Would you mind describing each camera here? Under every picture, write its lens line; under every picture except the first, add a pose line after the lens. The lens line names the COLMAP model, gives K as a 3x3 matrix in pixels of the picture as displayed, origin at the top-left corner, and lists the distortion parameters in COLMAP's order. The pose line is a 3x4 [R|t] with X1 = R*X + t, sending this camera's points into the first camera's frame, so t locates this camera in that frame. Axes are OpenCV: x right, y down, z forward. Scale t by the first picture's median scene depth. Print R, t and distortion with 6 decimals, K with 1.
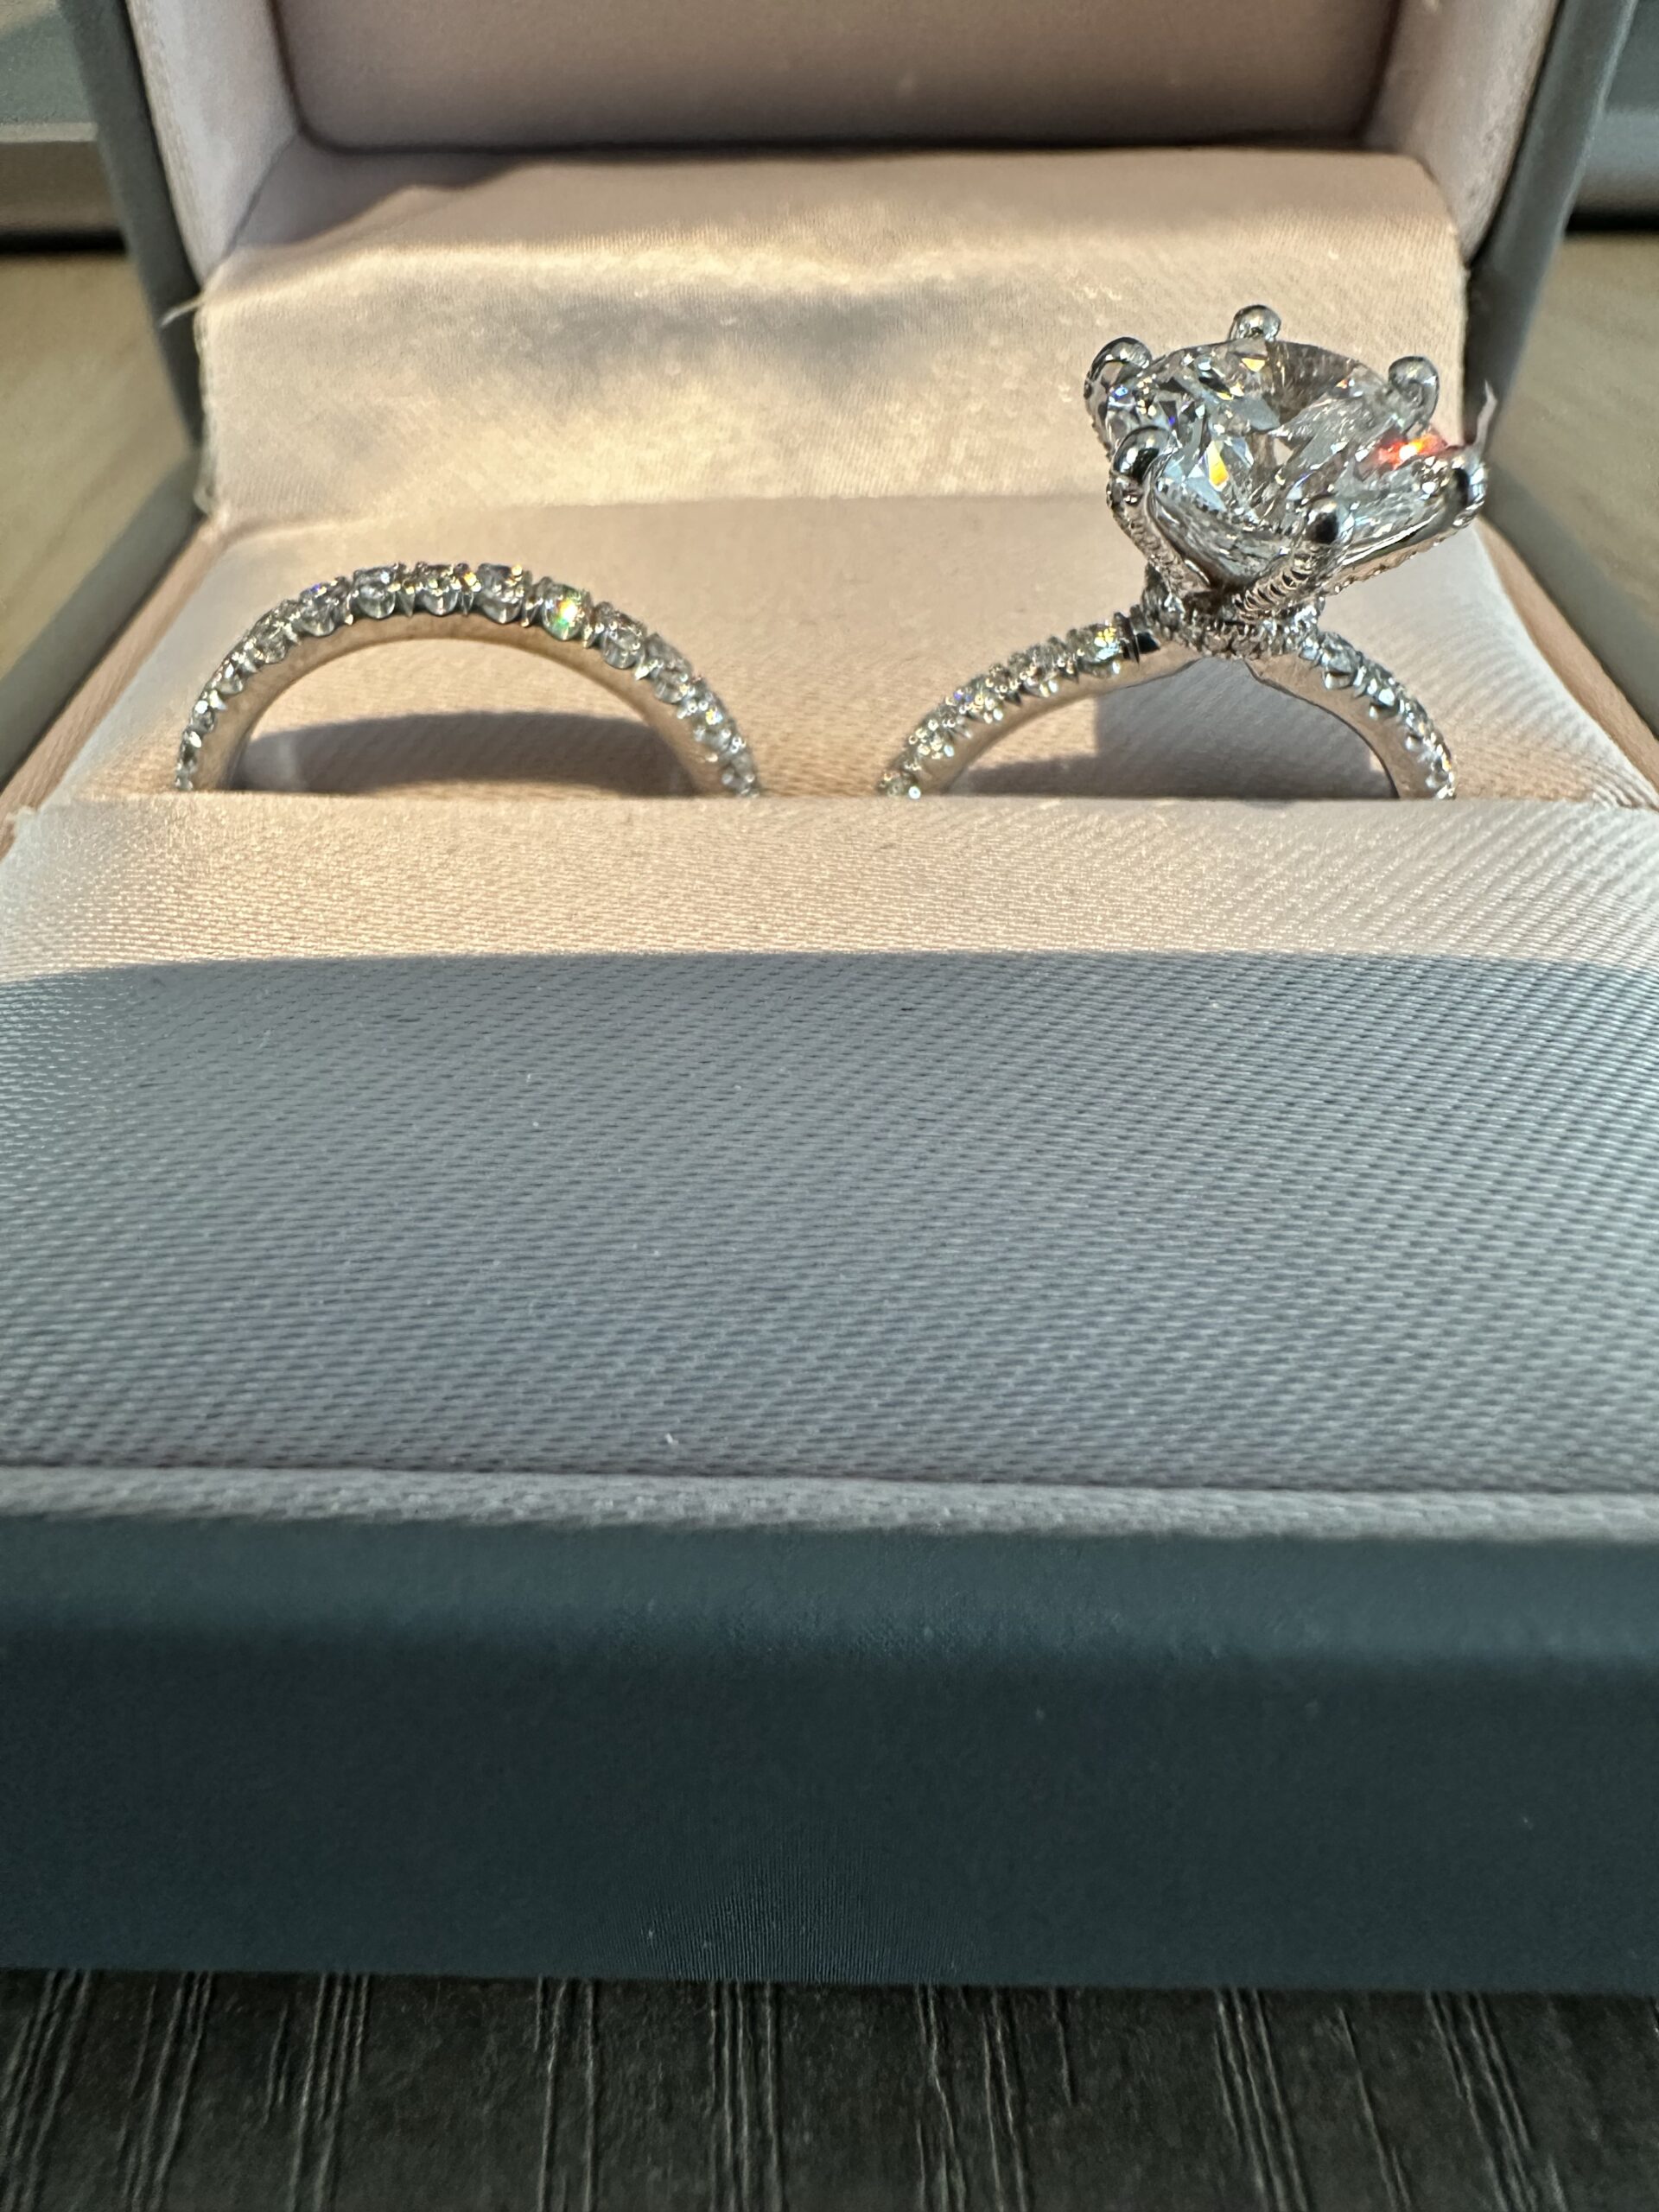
lens RADIAL K [[1574.4, 0, 829.2], [0, 1574.4, 1100.0], [0, 0, 1]] dist [-0.013208, 0.002147]
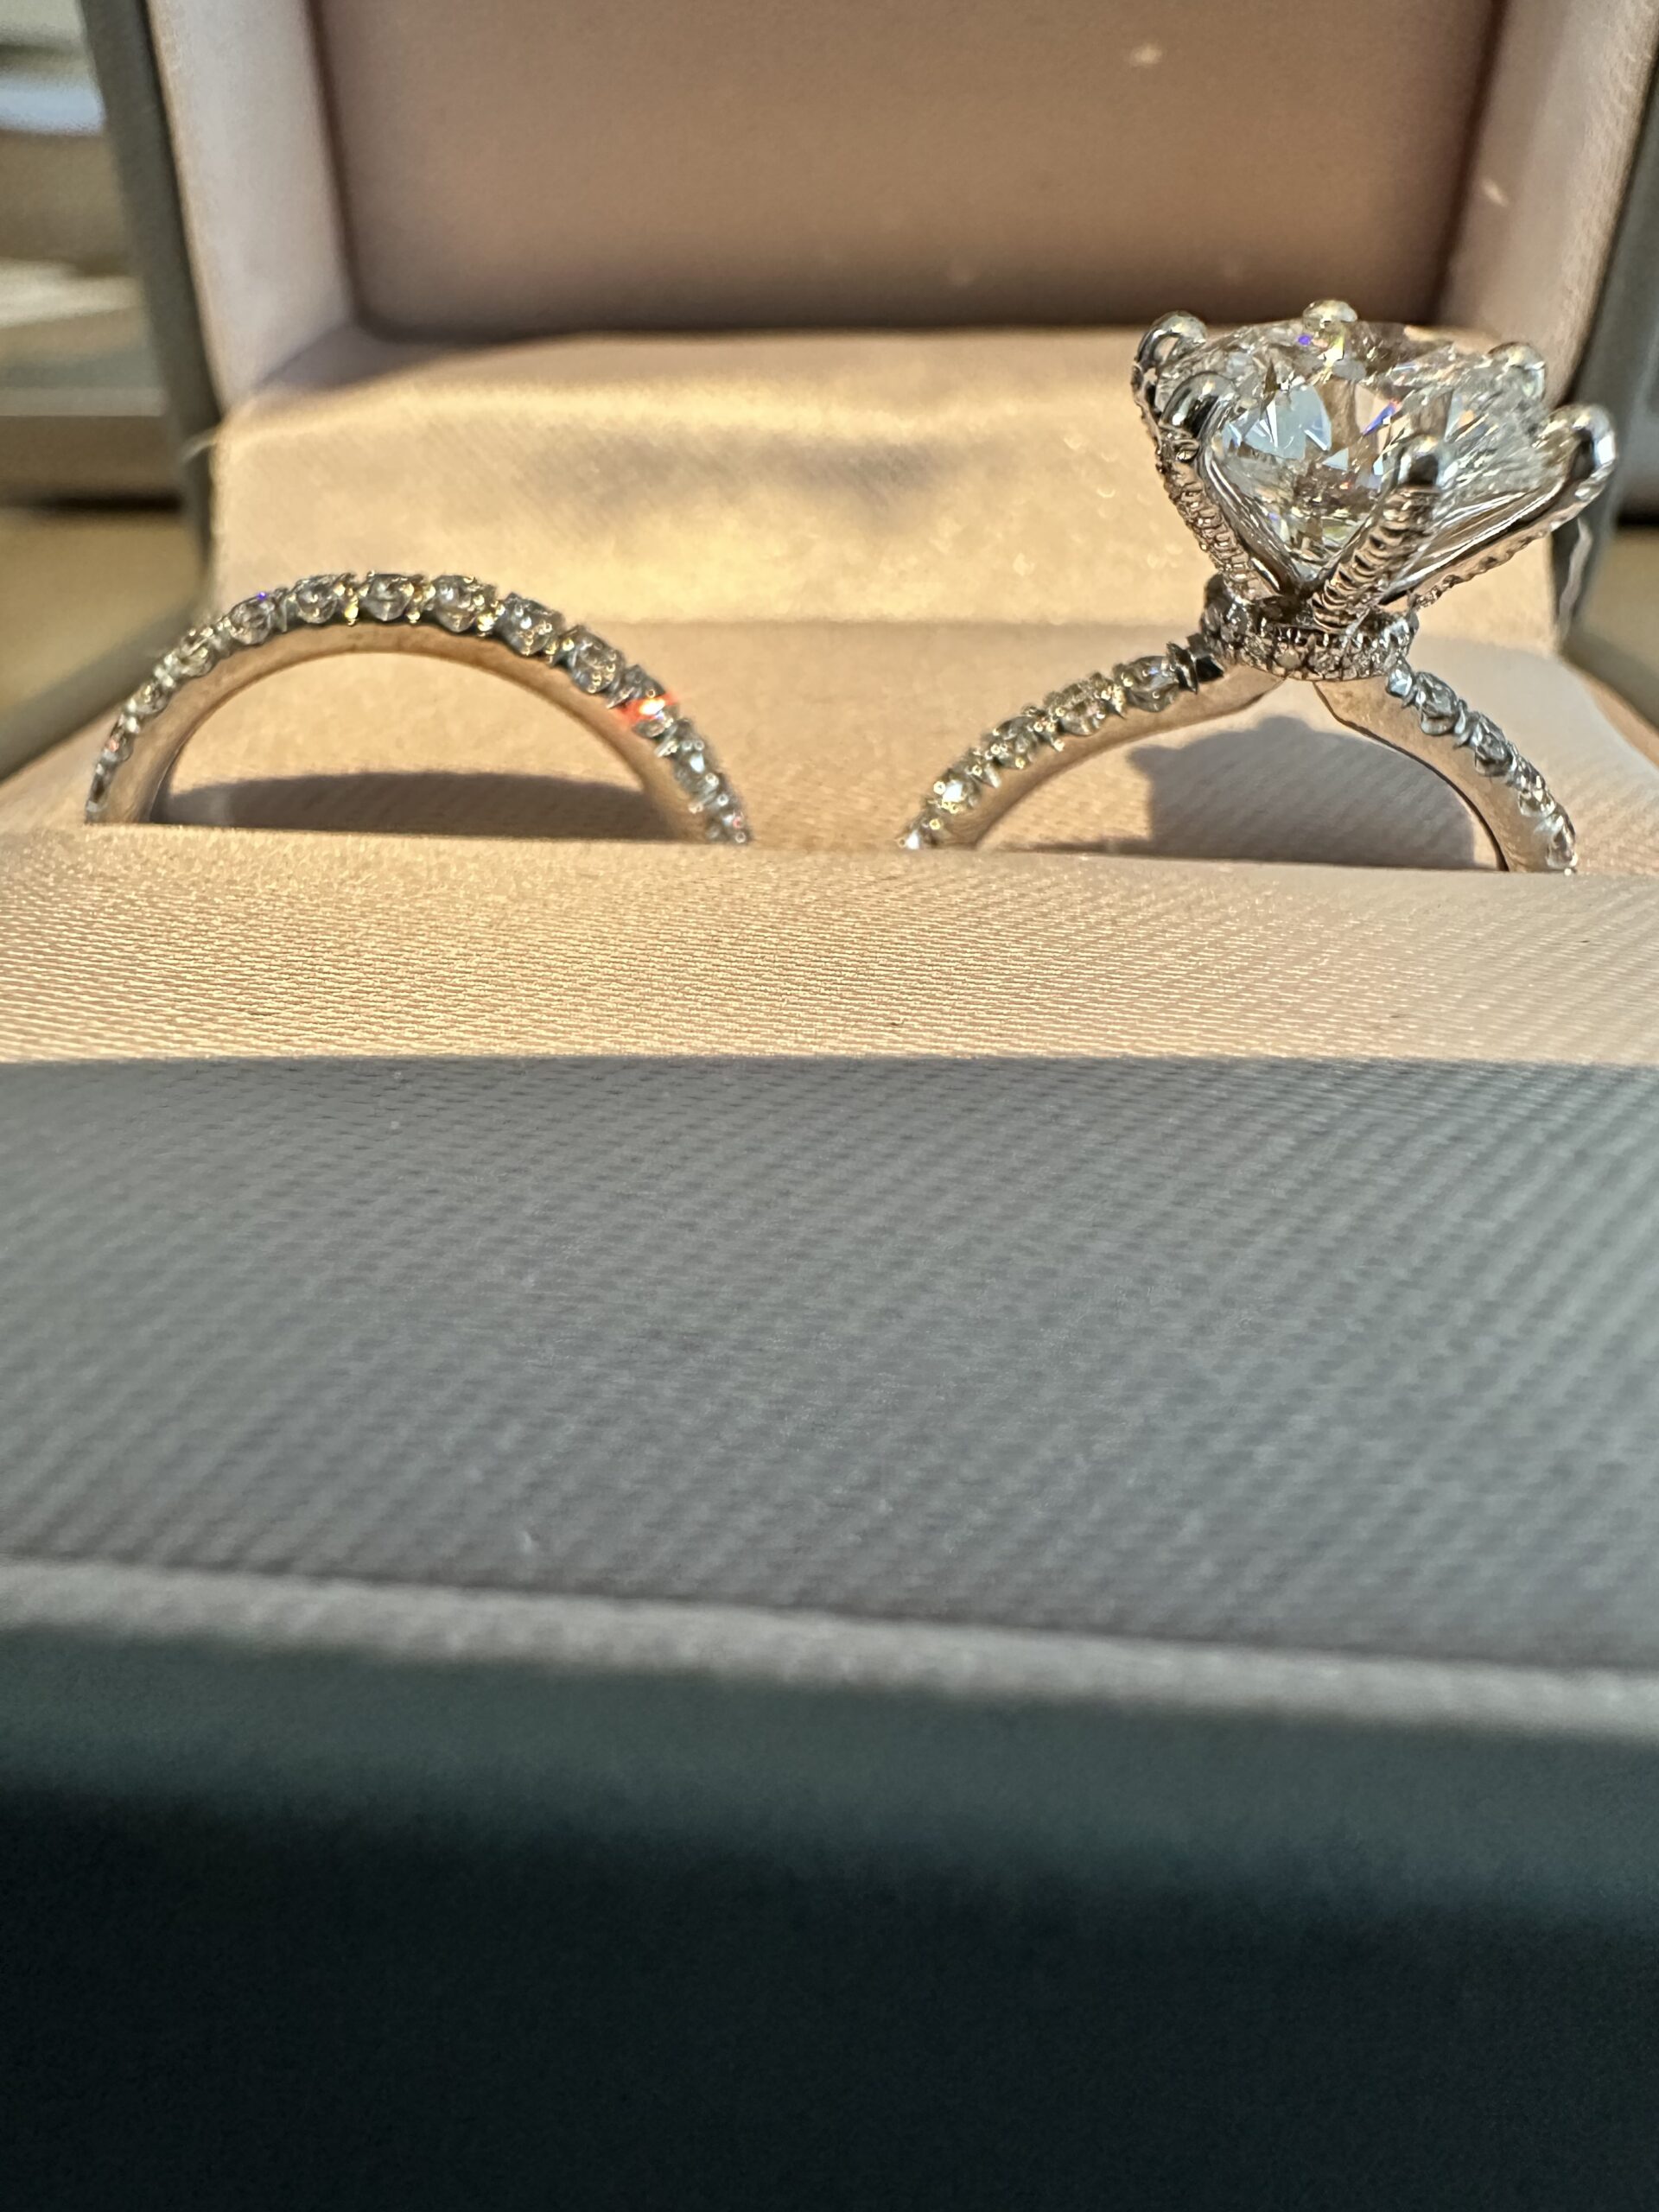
lens RADIAL K [[1574.4, 0, 819.3], [0, 1574.4, 1123.1], [0, 0, 1]] dist [-0.013208, 0.002147]
pose [[0.998323, 0.028425, -0.050432, 0.043390], [-0.037041, 0.983130, -0.179117, 0.109696], [0.044490, 0.180684, 0.982534, 0.202996]]
